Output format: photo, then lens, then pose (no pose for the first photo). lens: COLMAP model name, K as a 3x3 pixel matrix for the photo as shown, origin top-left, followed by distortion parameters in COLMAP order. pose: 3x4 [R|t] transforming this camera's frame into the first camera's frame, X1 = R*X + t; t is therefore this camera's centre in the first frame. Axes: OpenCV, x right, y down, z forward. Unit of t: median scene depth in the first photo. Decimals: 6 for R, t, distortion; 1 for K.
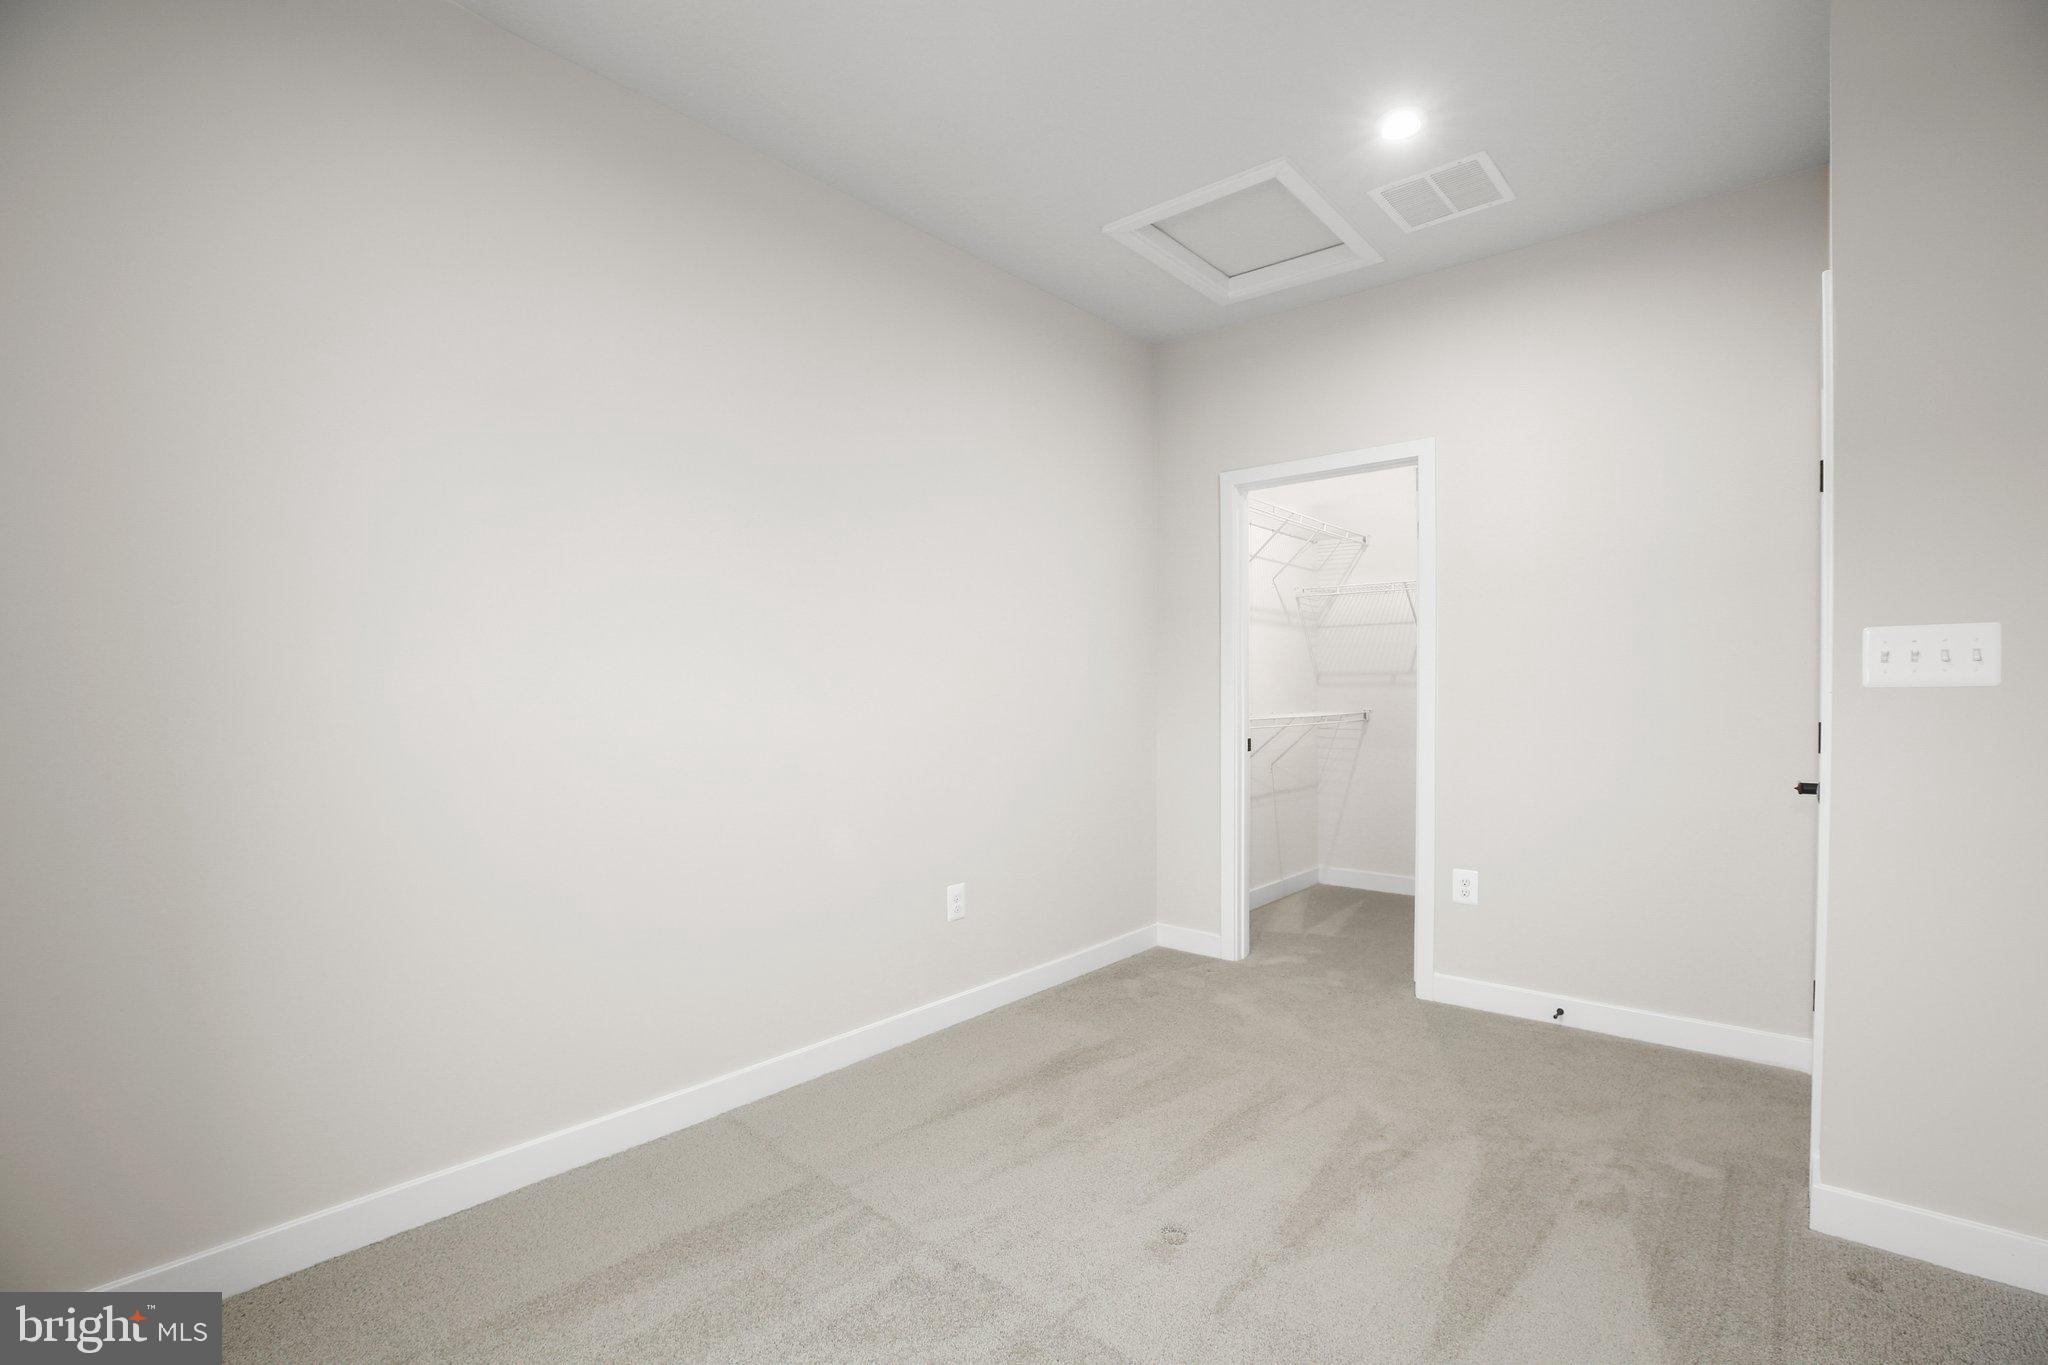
lens RADIAL K [[938.7, 0, 1021.3], [0, 938.7, 705.3], [0, 0, 1]] dist [-0.031538, 0.003443]
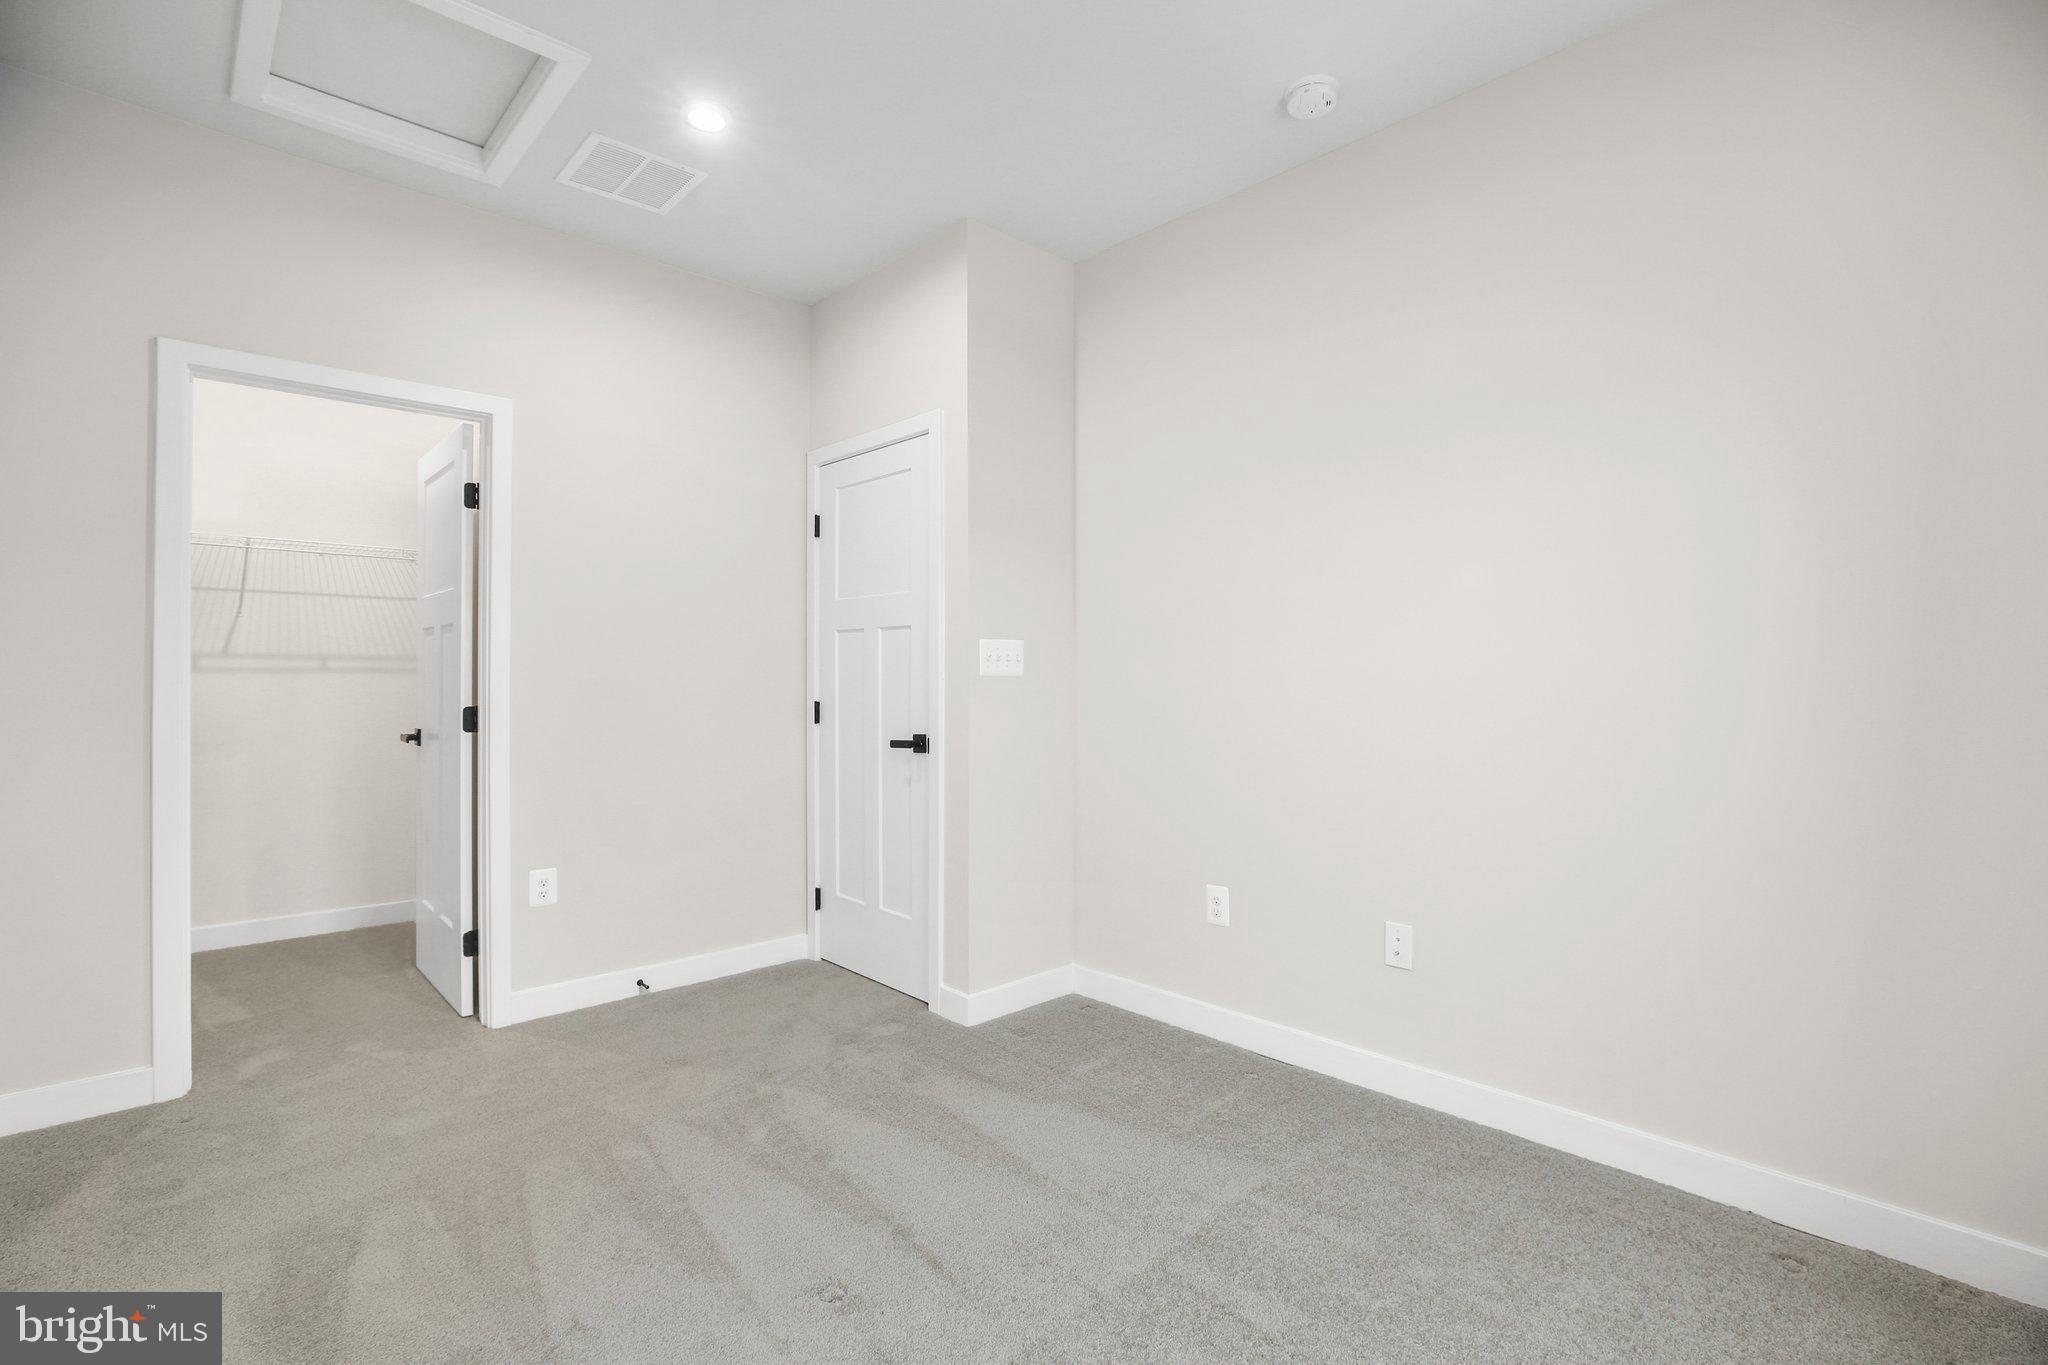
lens RADIAL K [[938.7, 0, 1020.9], [0, 938.7, 676.6], [0, 0, 1]] dist [-0.031538, 0.003443]
pose [[0.110603, 0.008145, 0.993831, -0.440524], [0.016170, 0.999819, -0.009993, -0.000173], [-0.993733, 0.017176, 0.110451, 0.458415]]
